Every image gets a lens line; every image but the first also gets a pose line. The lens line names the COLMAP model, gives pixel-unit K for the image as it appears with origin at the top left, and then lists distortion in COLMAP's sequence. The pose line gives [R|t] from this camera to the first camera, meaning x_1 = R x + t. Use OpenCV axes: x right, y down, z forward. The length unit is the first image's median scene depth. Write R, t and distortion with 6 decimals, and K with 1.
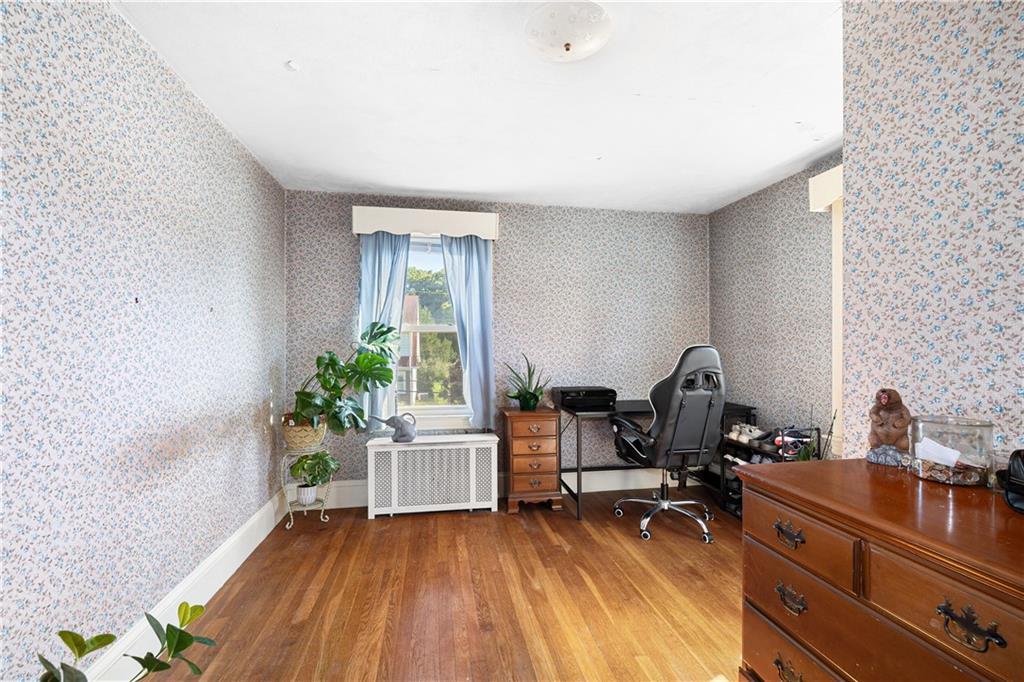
lens RADIAL K [[433.3, 0, 507.8], [0, 433.3, 346.5], [0, 0, 1]] dist [0.001644, 0.000067]
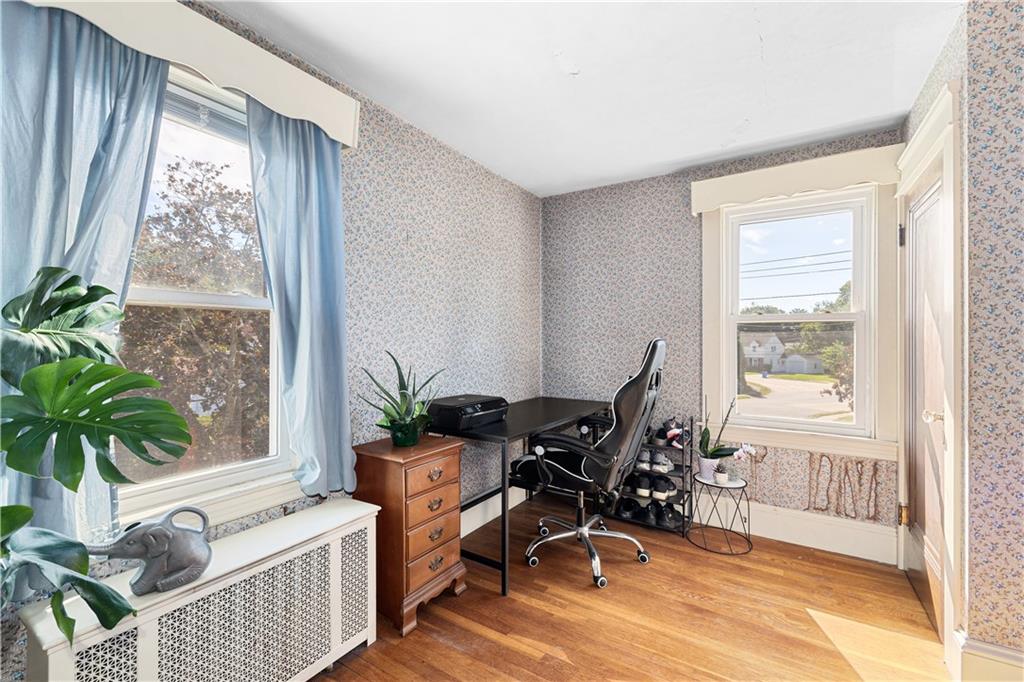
lens RADIAL K [[433.3, 0, 512.3], [0, 433.3, 337.4], [0, 0, 1]] dist [0.001644, 0.000067]
pose [[0.676896, 0.007631, 0.736039, -0.315129], [-0.001533, 0.999959, -0.008957, 0.002143], [-0.736077, 0.004935, 0.676880, 0.503244]]
